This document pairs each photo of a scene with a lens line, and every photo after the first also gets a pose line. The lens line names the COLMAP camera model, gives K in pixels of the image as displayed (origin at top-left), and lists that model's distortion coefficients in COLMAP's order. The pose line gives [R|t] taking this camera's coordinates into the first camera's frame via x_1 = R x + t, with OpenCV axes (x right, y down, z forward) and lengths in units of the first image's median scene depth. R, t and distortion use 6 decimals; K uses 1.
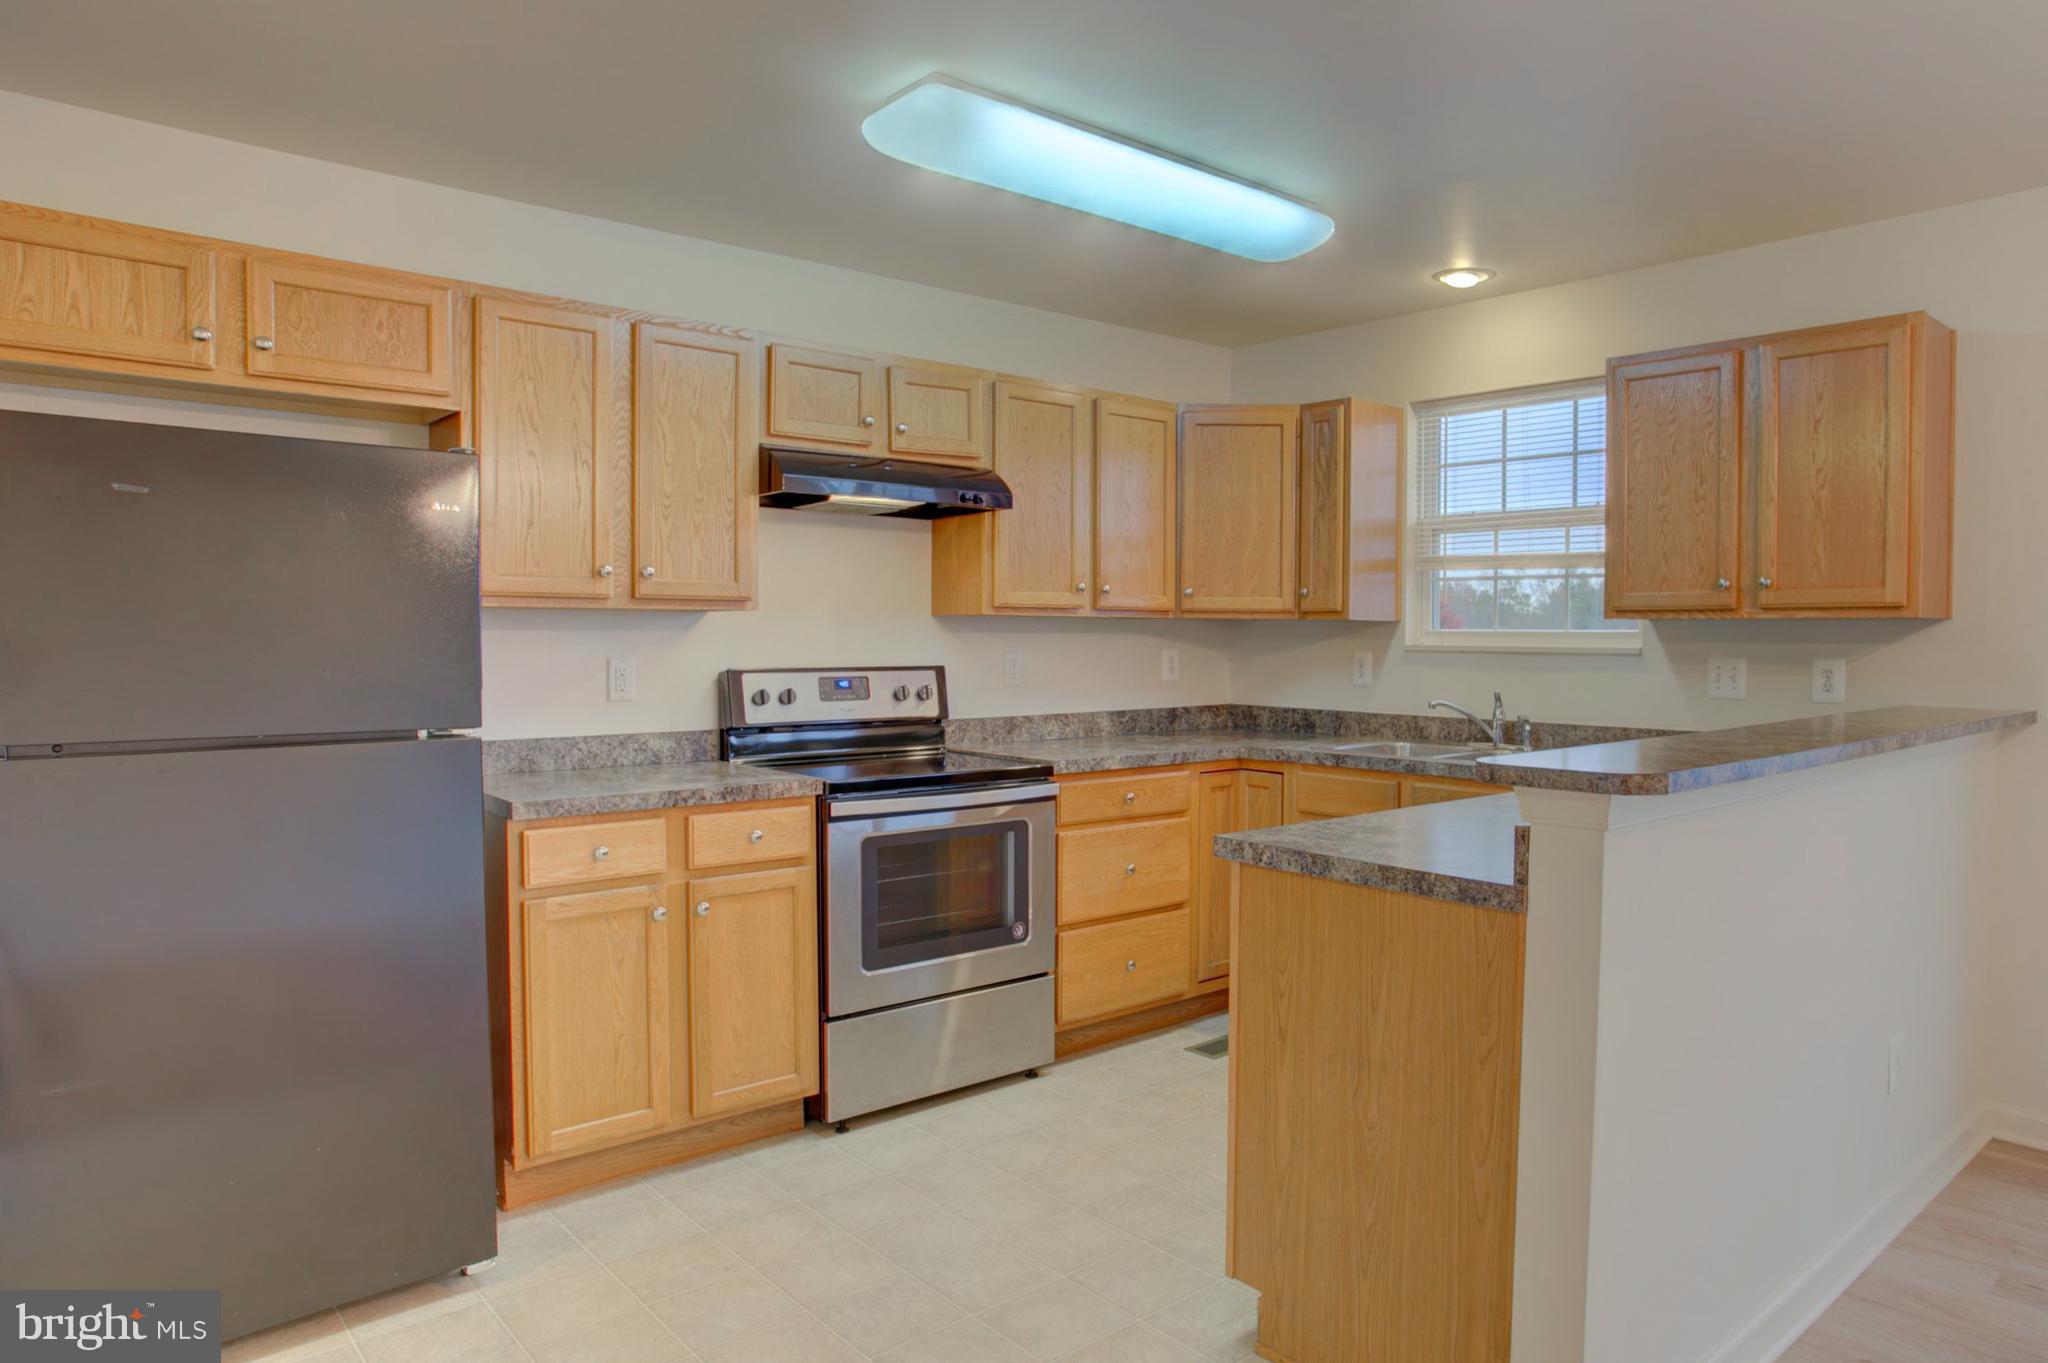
lens RADIAL K [[1305.8, 0, 1138.4], [0, 1305.8, 676.9], [0, 0, 1]] dist [-0.084590, 0.062378]
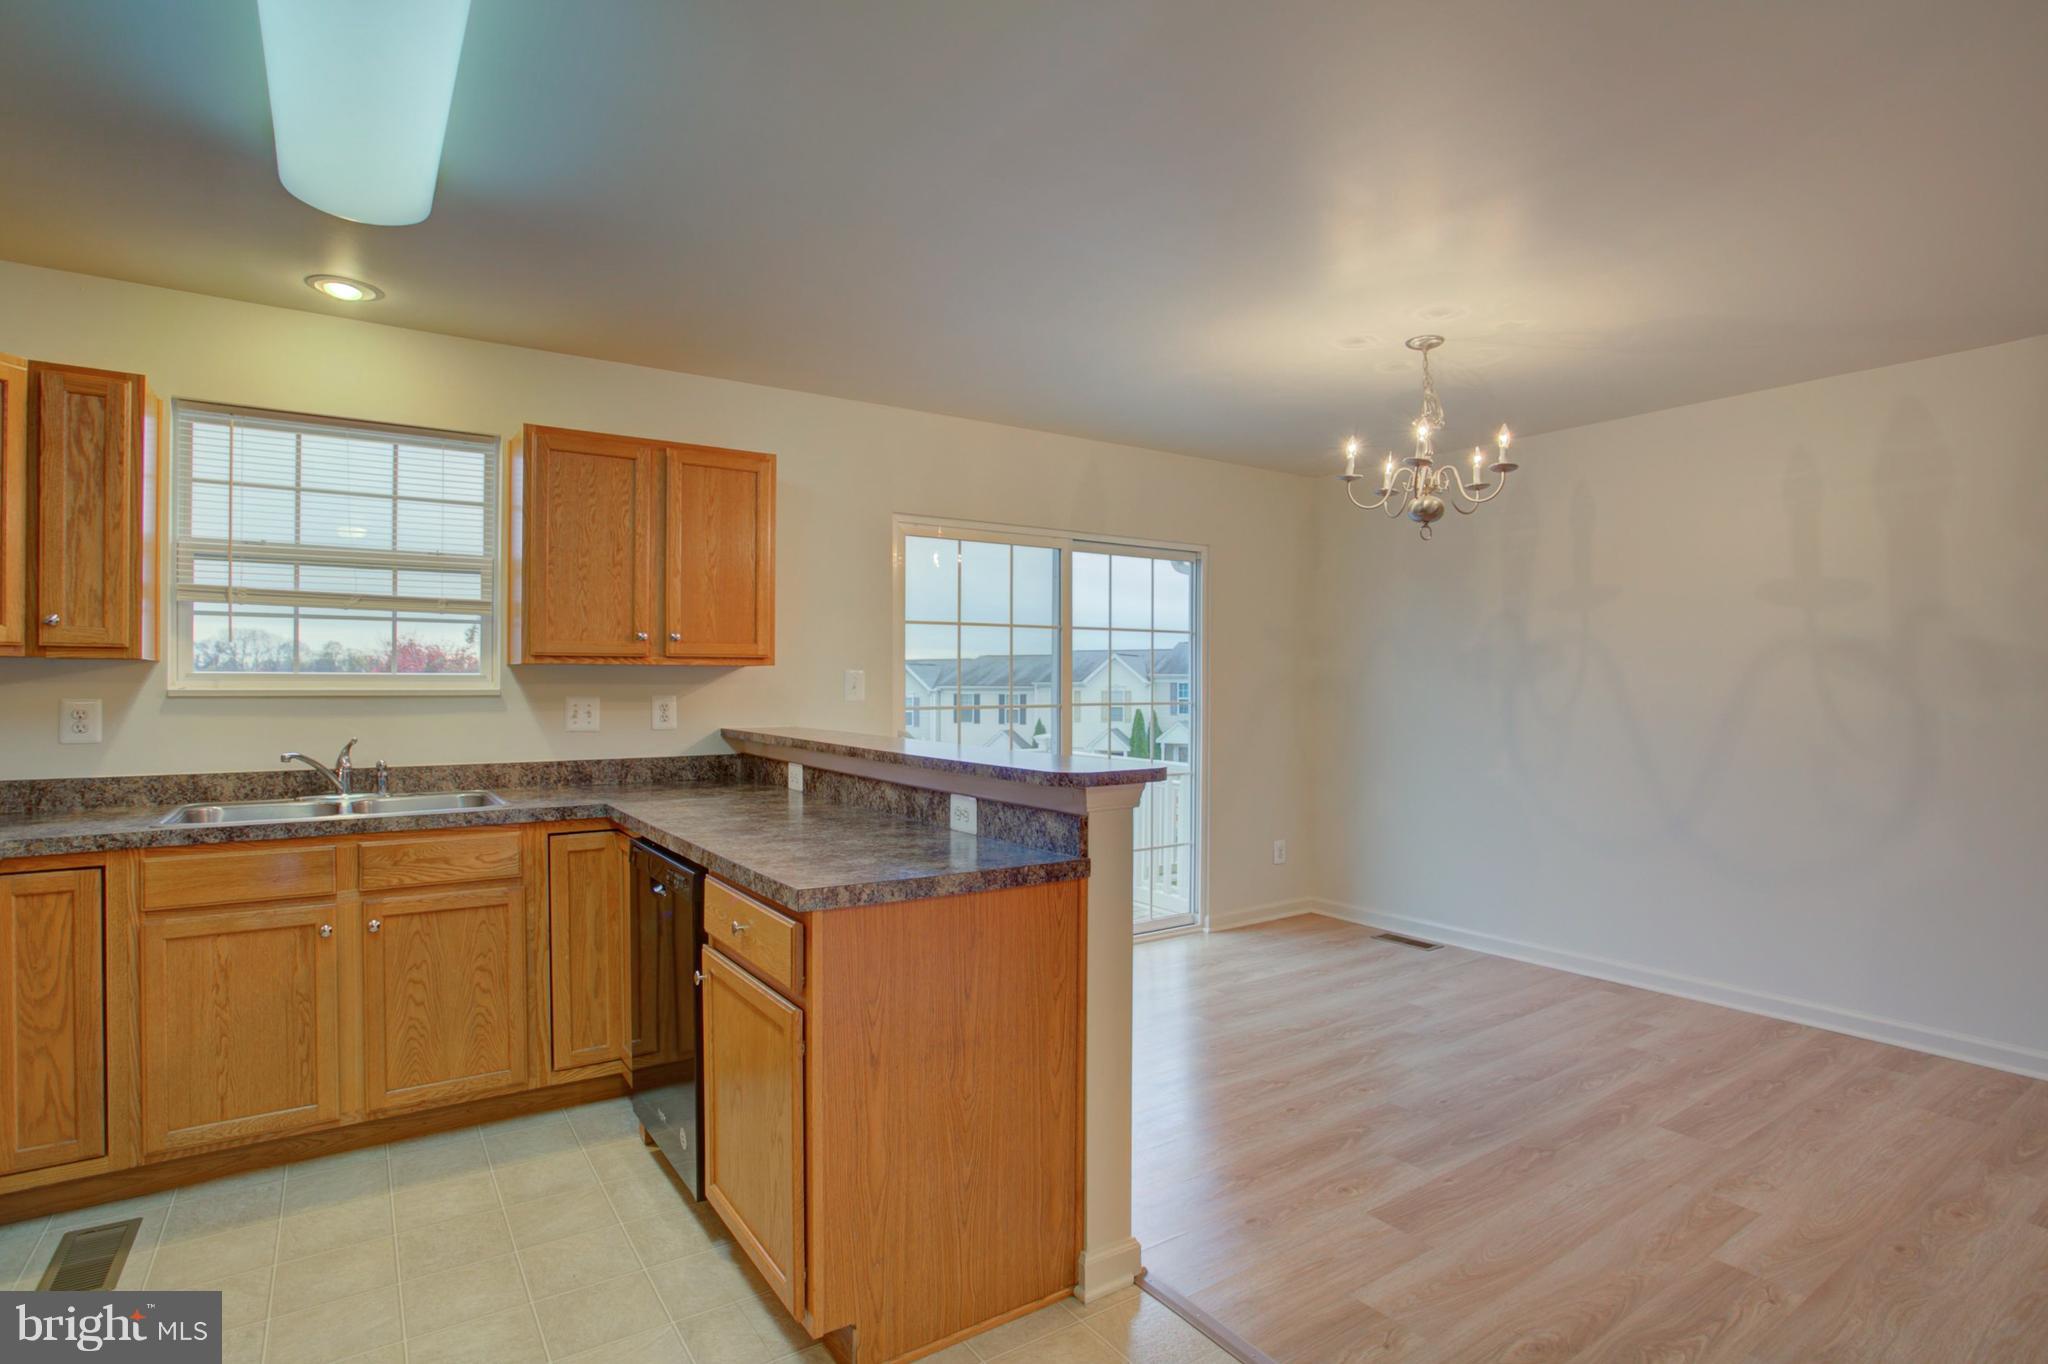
lens RADIAL K [[1028.3, 0, 1047.9], [0, 1028.3, 689.1], [0, 0, 1]] dist [-0.066443, 0.030050]
pose [[0.139644, -0.010654, 0.990144, -0.417935], [0.029719, 0.999537, 0.006563, -0.015961], [-0.989756, 0.028510, 0.139896, 0.452049]]
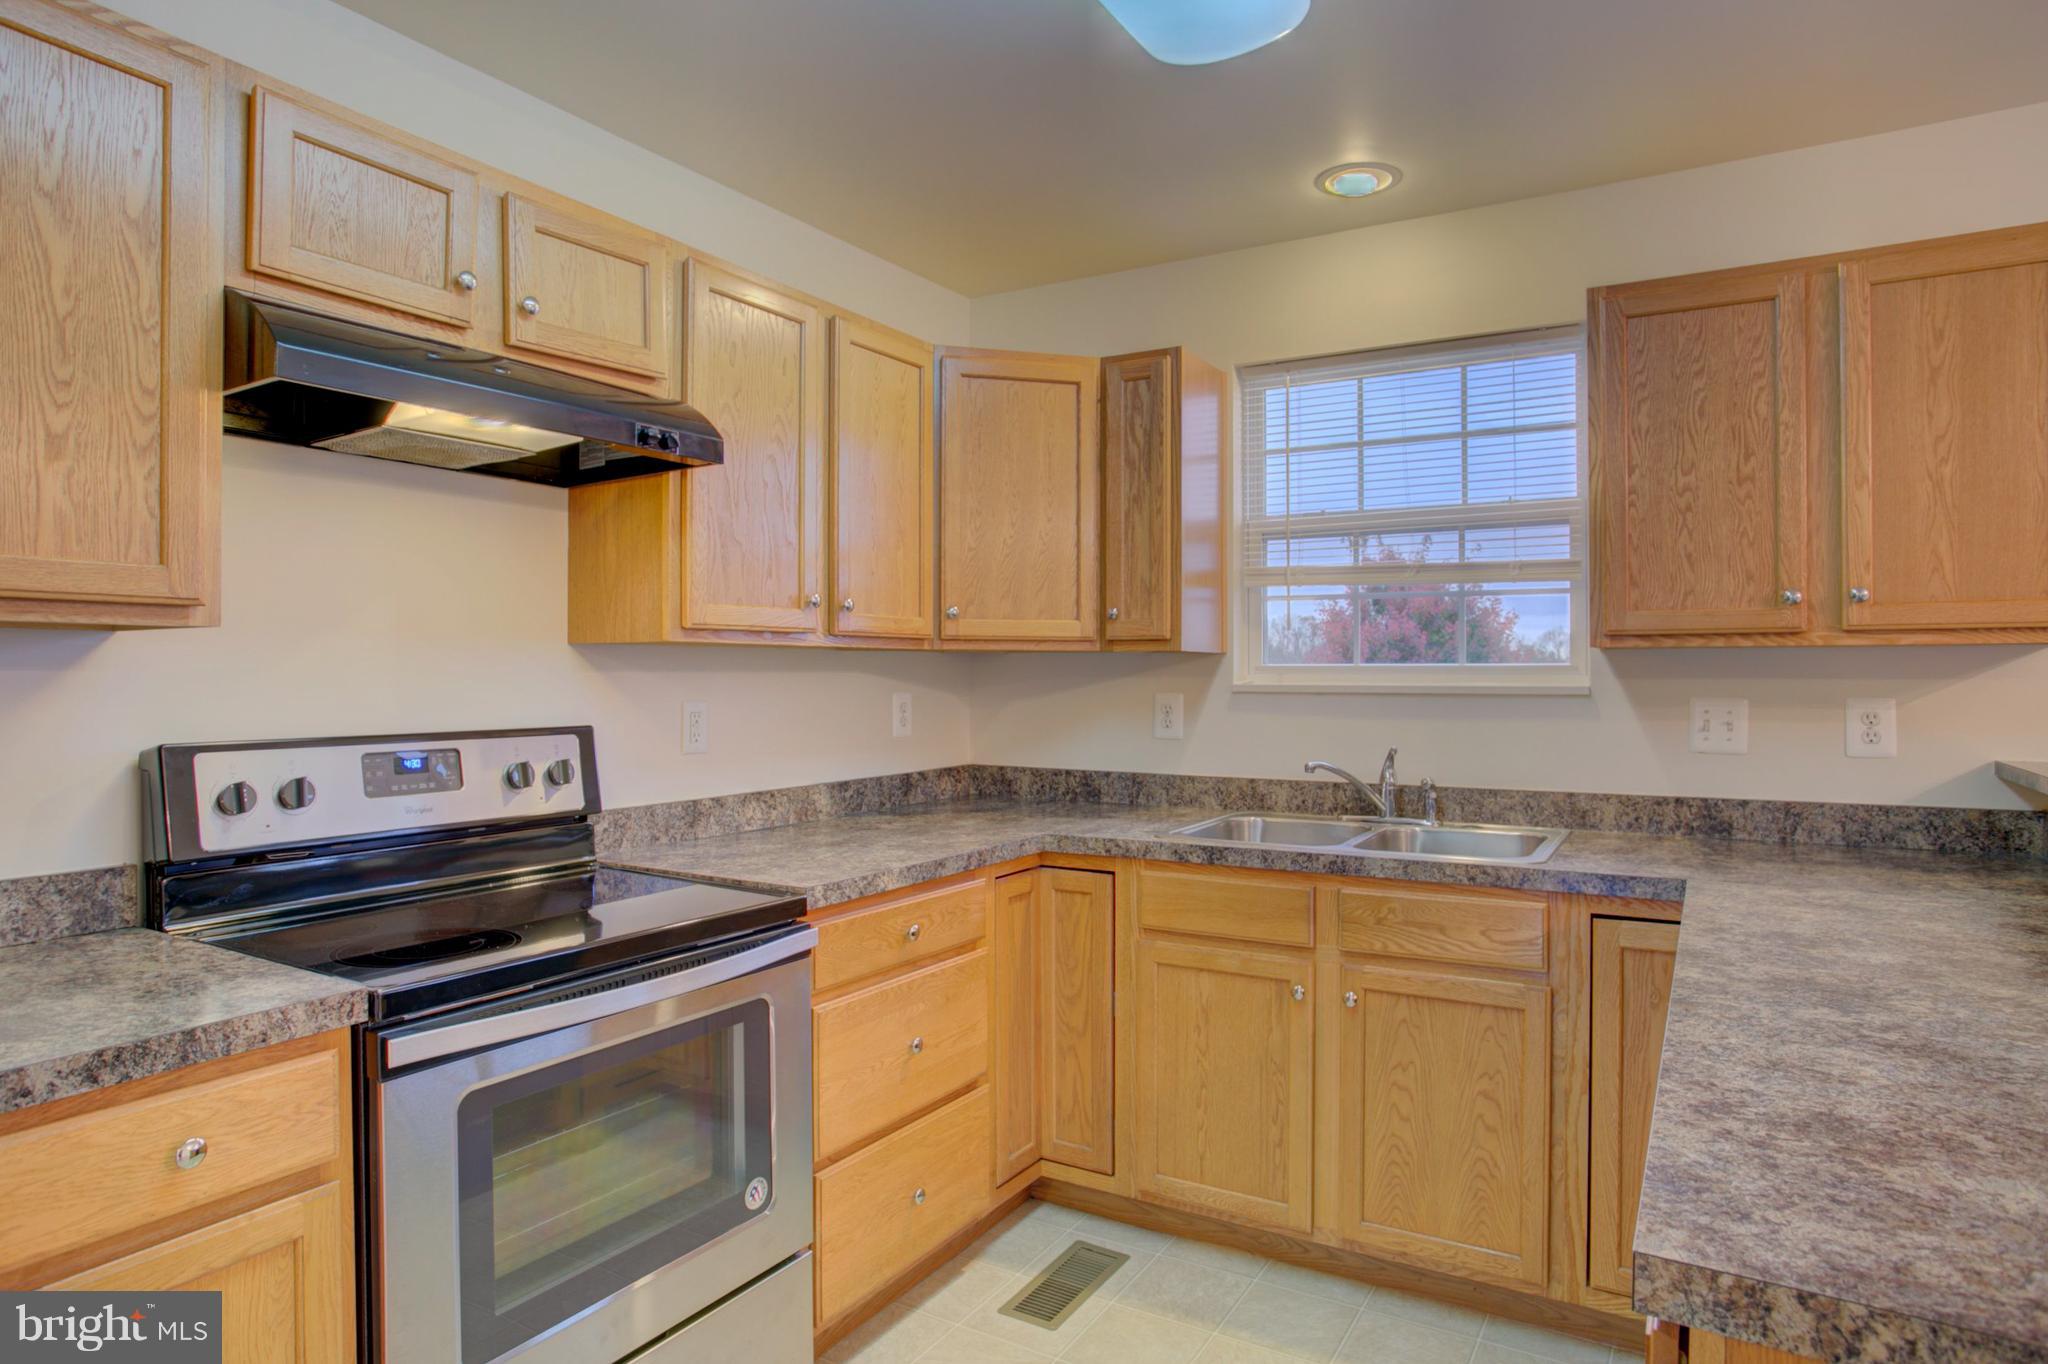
lens RADIAL K [[1172.3, 0, 1046.8], [0, 1172.3, 677.2], [0, 0, 1]] dist [-0.064914, 0.038315]
pose [[0.958445, -0.006161, 0.285210, -0.113248], [0.014160, 0.999562, -0.025993, -0.016078], [-0.284925, 0.028951, 0.958113, 0.474501]]
